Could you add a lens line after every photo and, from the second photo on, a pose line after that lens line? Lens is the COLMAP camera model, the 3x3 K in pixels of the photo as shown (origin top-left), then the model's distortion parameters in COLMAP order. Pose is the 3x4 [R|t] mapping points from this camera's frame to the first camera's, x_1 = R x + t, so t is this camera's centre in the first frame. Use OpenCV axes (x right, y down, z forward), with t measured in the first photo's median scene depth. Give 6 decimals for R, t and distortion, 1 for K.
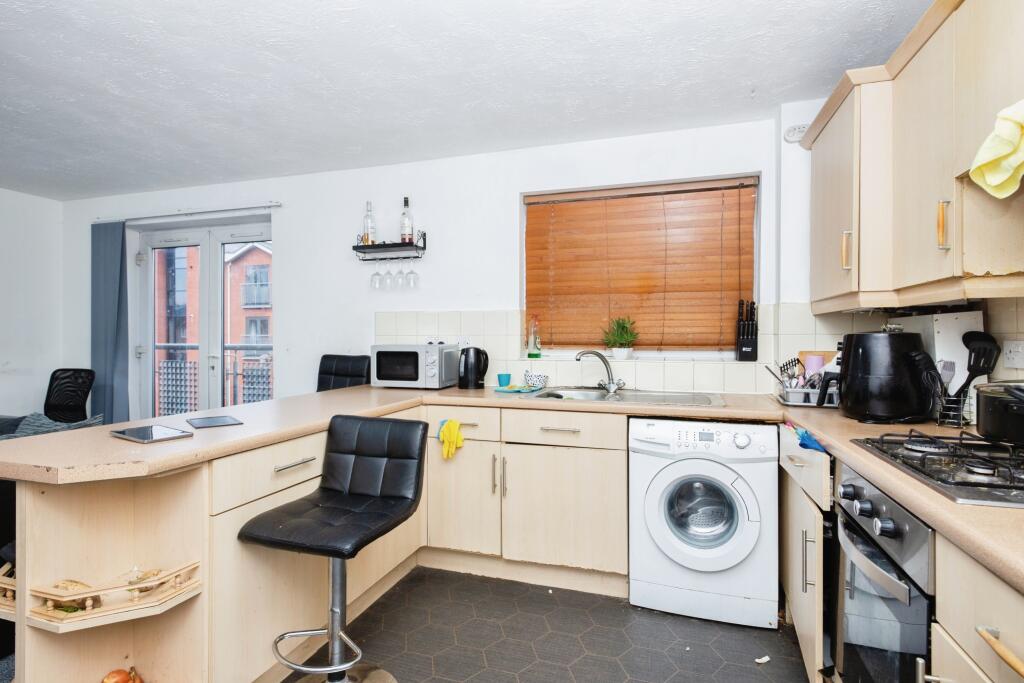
lens RADIAL K [[513.4, 0, 510.0], [0, 513.4, 351.8], [0, 0, 1]] dist [0.000625, 0.000065]
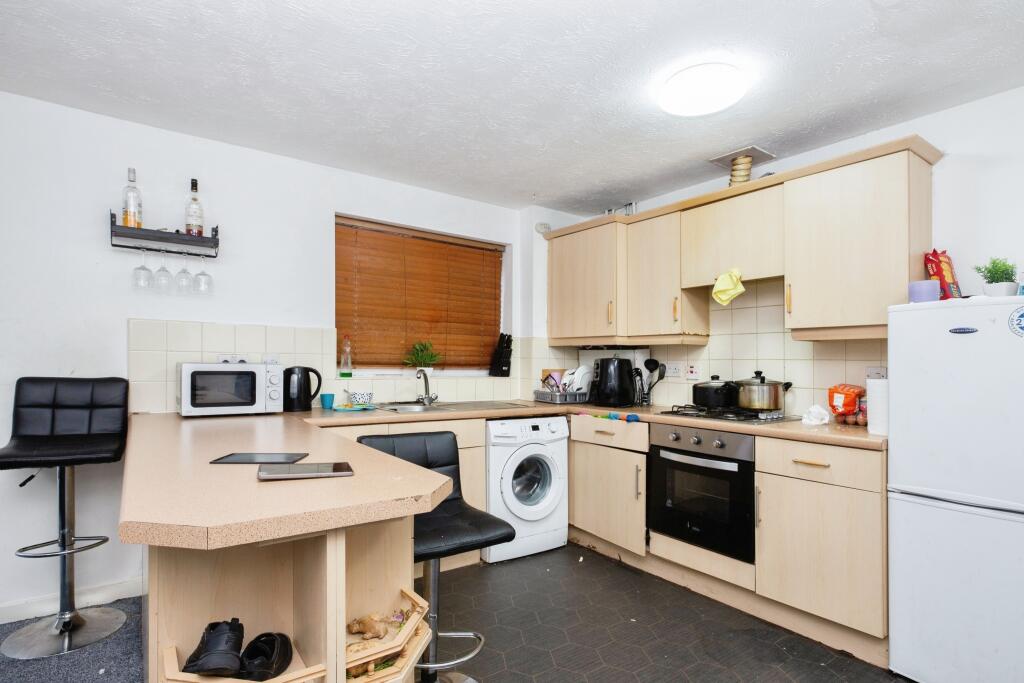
lens RADIAL K [[517.5, 0, 511.8], [0, 517.5, 370.4], [0, 0, 1]] dist [0.000308, -0.000071]
pose [[0.585758, -0.003599, 0.810478, -0.642368], [0.007585, 0.999971, -0.001041, 0.002250], [-0.810450, 0.006757, 0.585768, 0.145290]]
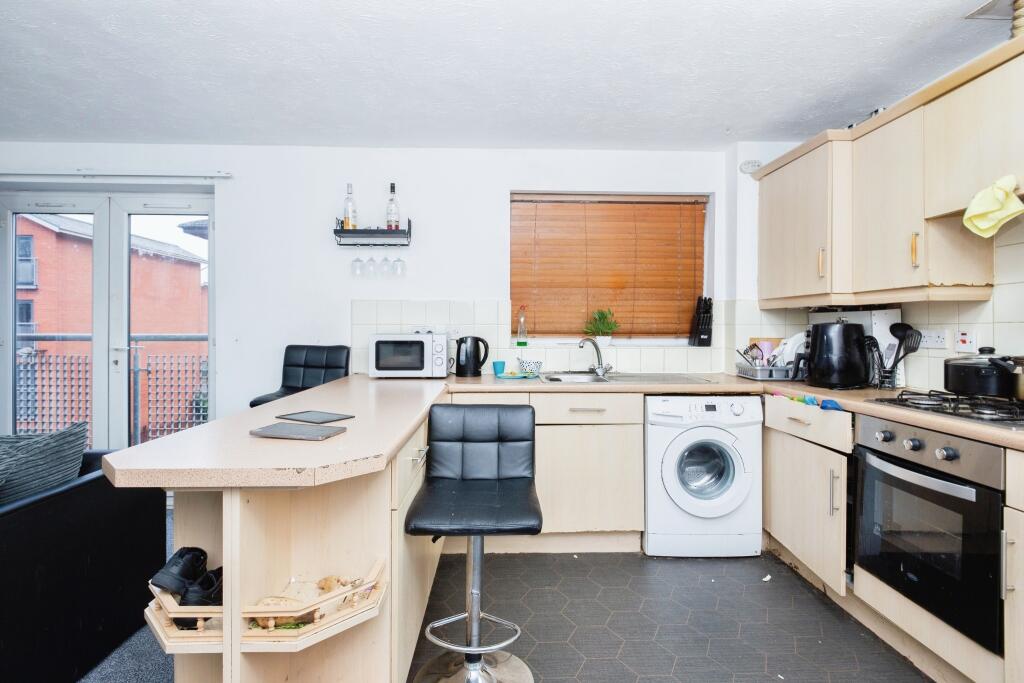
lens RADIAL K [[509.1, 0, 512.0], [0, 509.1, 341.5], [0, 0, 1]] dist [-0.000196, -0.000576]
pose [[0.941546, -0.007641, 0.336797, -0.358009], [0.007709, 0.999970, 0.001135, 0.001346], [-0.336795, 0.001528, 0.941577, 0.011558]]
